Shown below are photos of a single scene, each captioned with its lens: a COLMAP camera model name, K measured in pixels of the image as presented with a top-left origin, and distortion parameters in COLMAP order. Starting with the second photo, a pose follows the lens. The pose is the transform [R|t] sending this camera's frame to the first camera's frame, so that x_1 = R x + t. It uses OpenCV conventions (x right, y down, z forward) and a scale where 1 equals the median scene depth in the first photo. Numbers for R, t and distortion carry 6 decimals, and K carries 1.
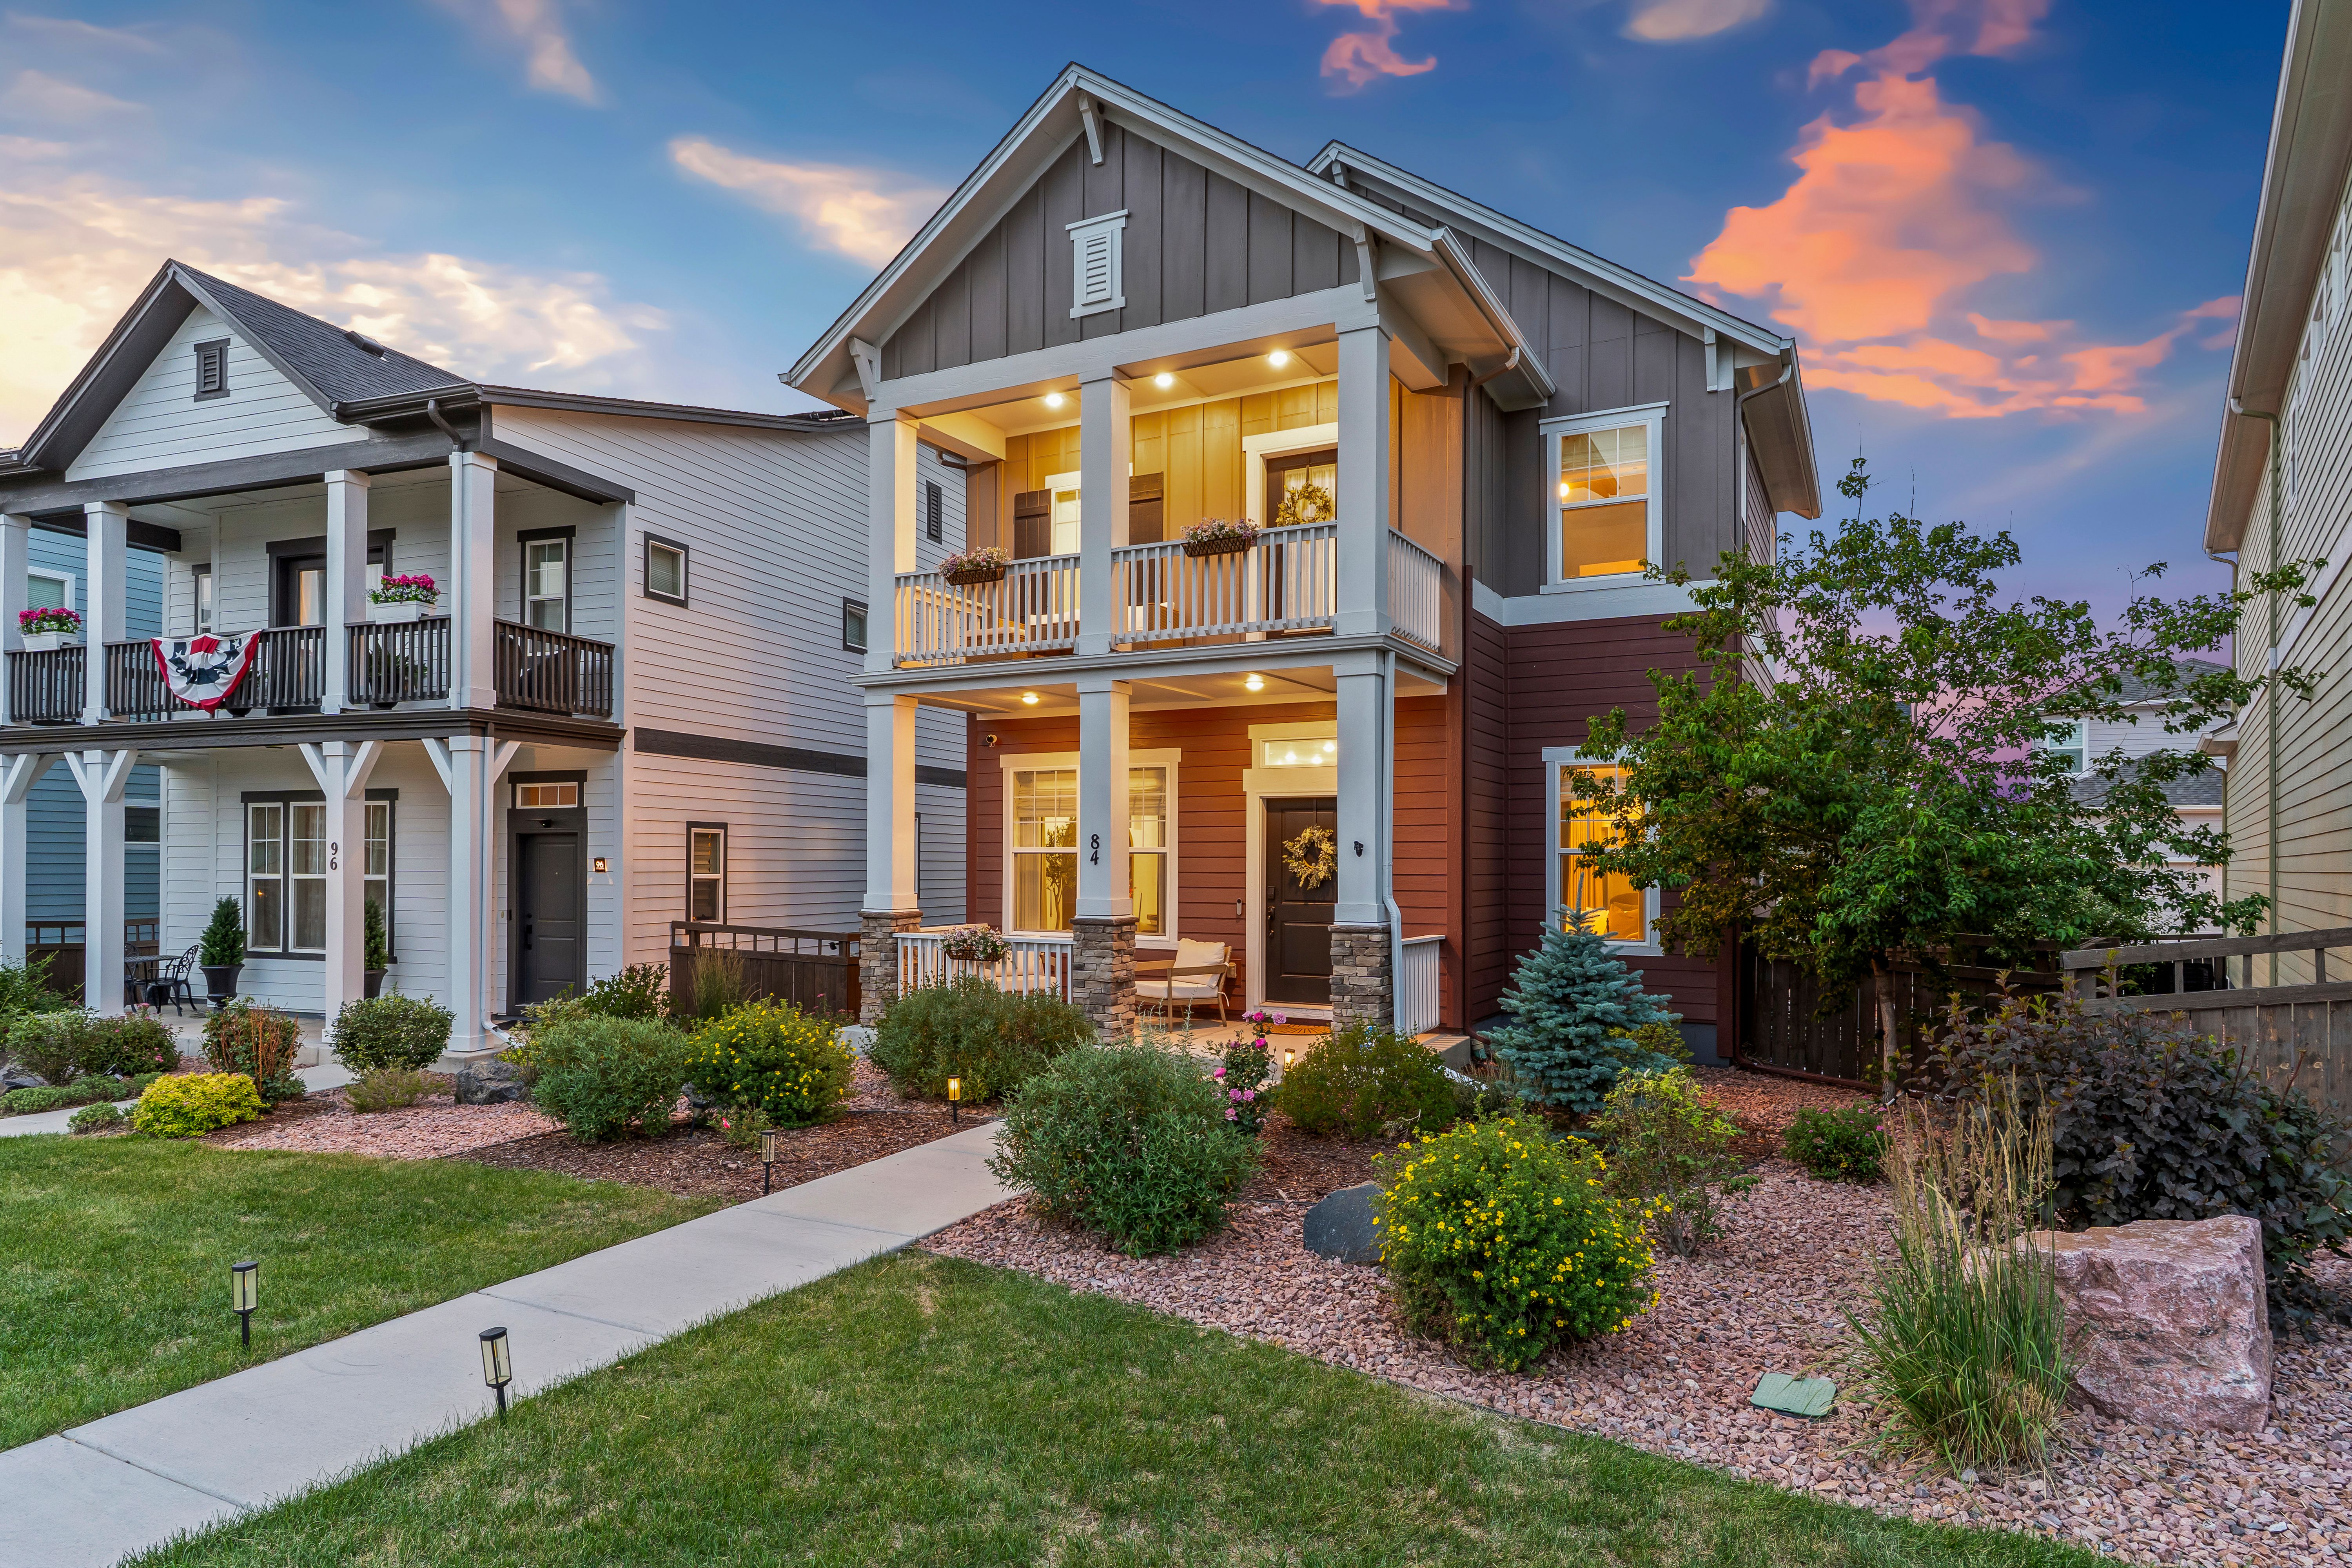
lens RADIAL K [[1354.8, 0, 1230.0], [0, 1354.8, 846.9], [0, 0, 1]] dist [0.005874, -0.000156]
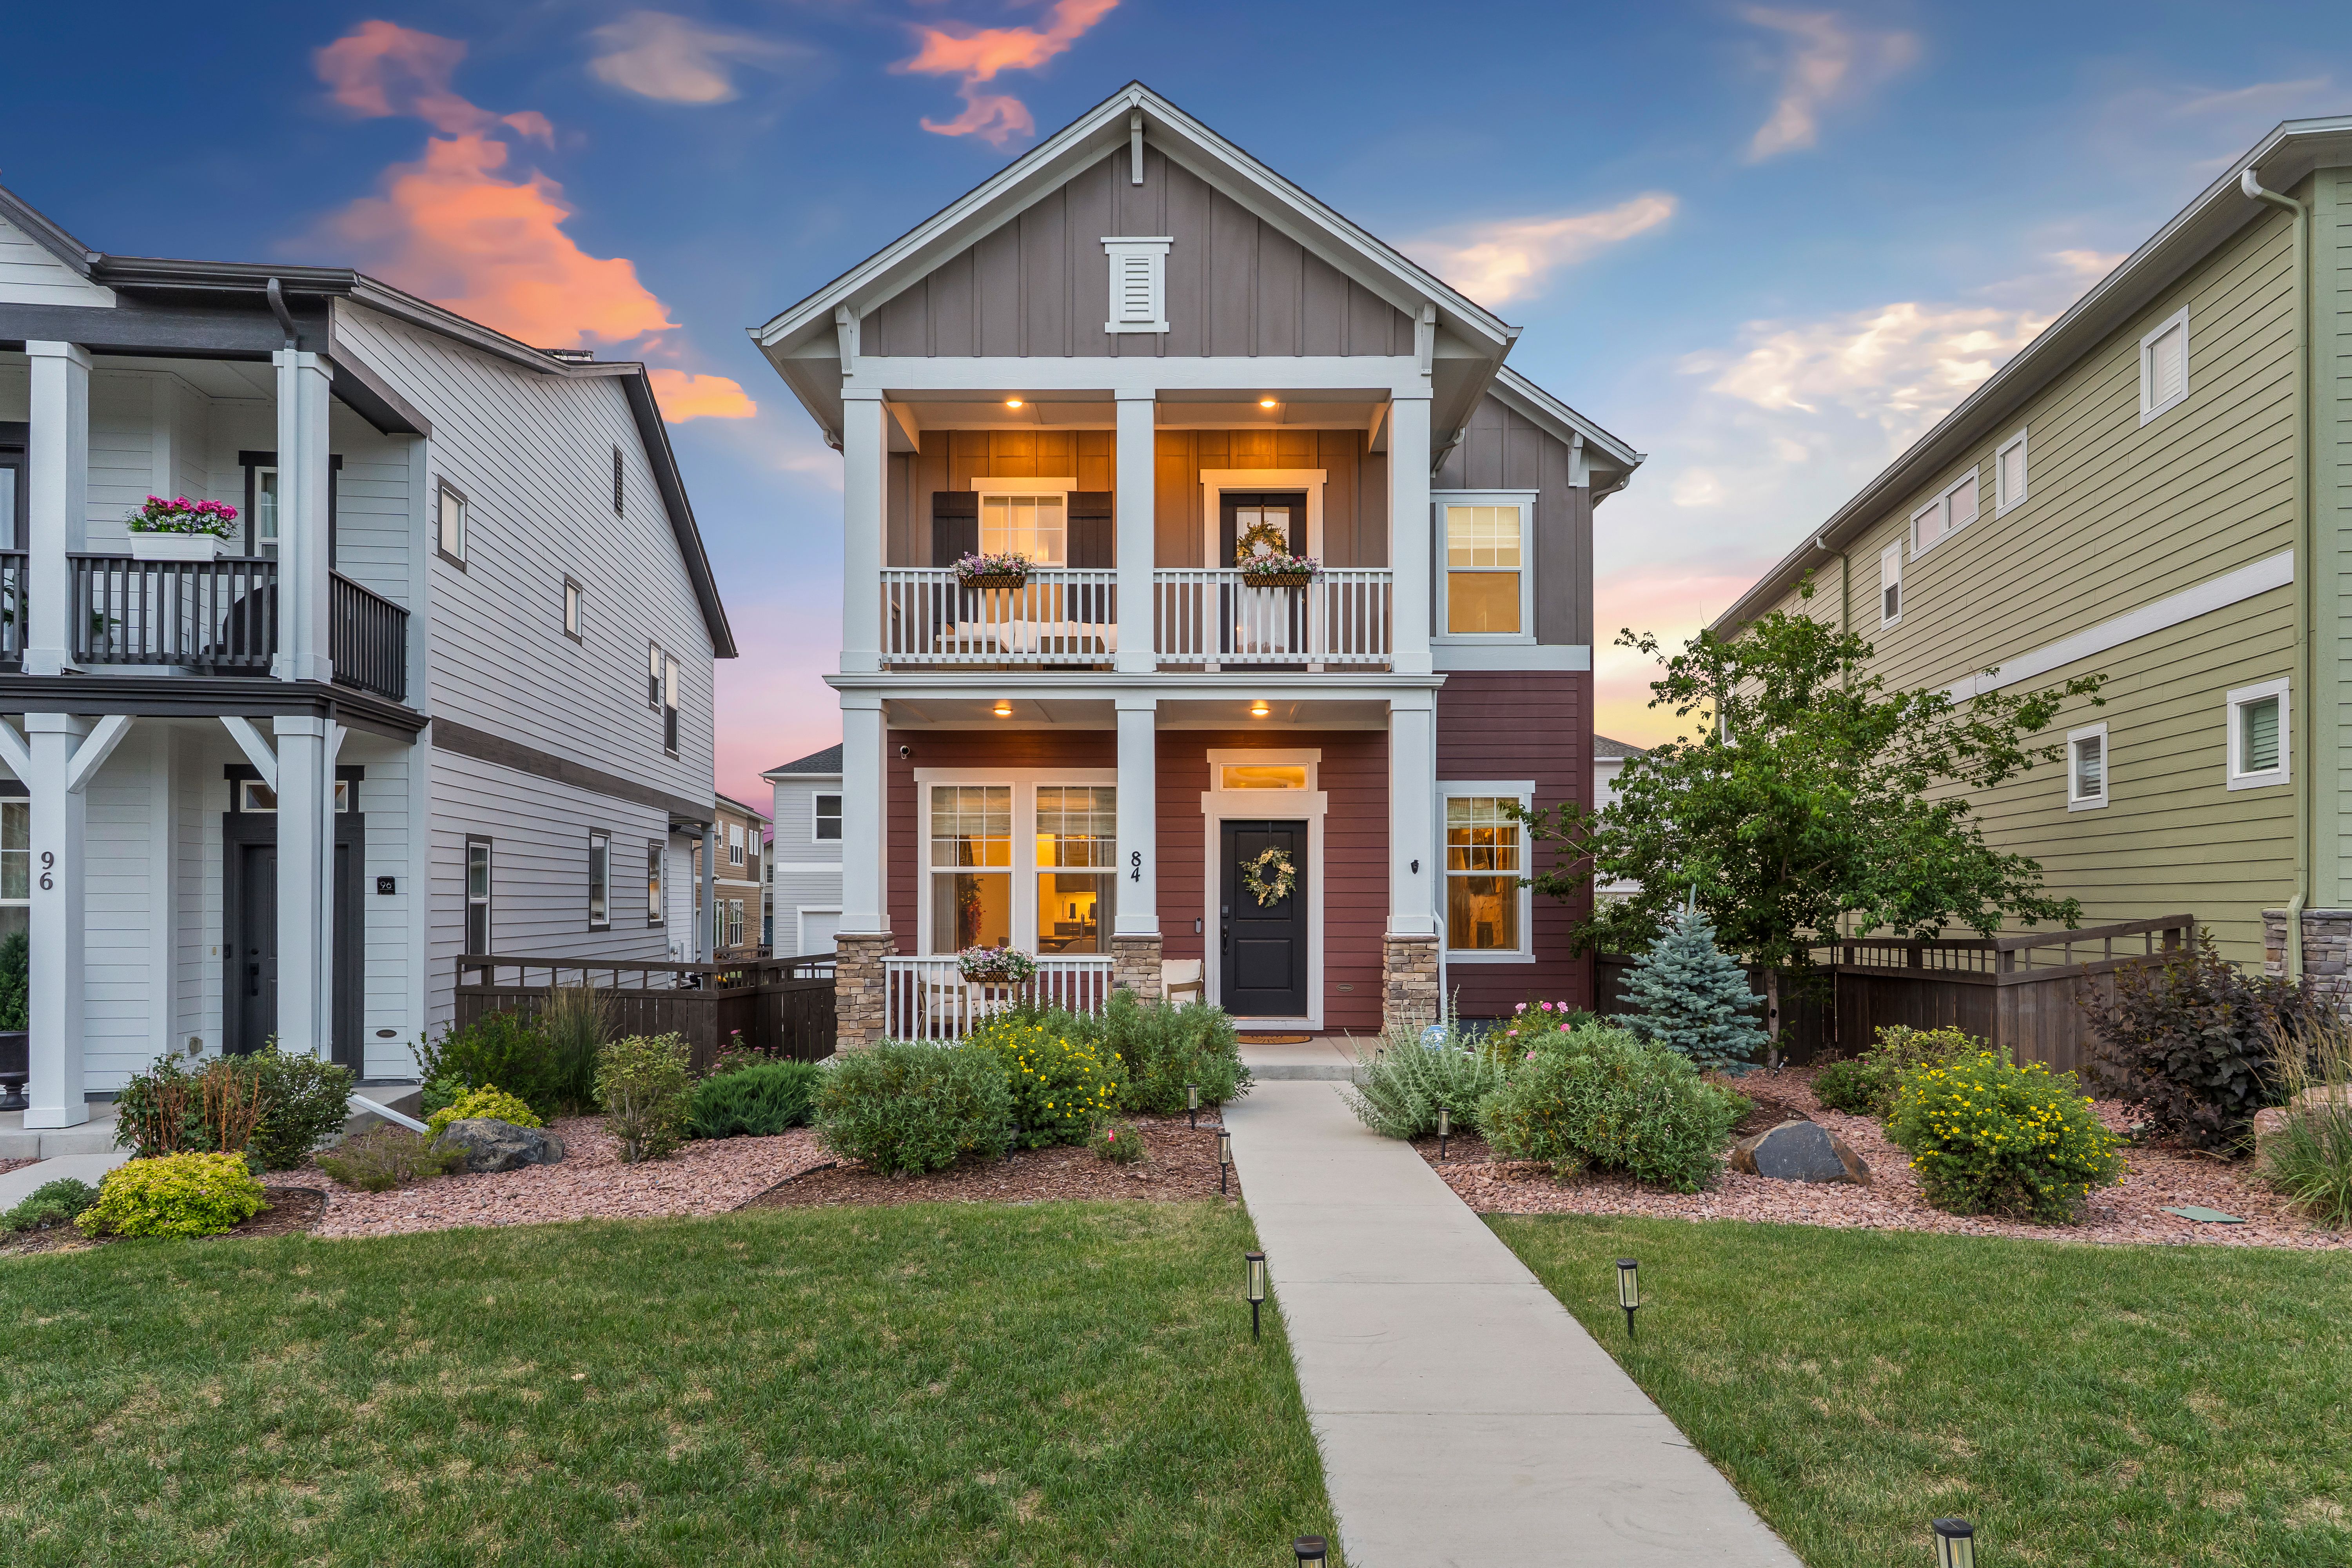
lens RADIAL K [[1418.5, 0, 1237.9], [0, 1418.5, 884.9], [0, 0, 1]] dist [0.006746, -0.000349]
pose [[0.886824, 0.001634, 0.462105, -0.458726], [-0.002152, 0.999998, 0.000593, 0.012802], [-0.462102, -0.001520, 0.886825, 0.029117]]
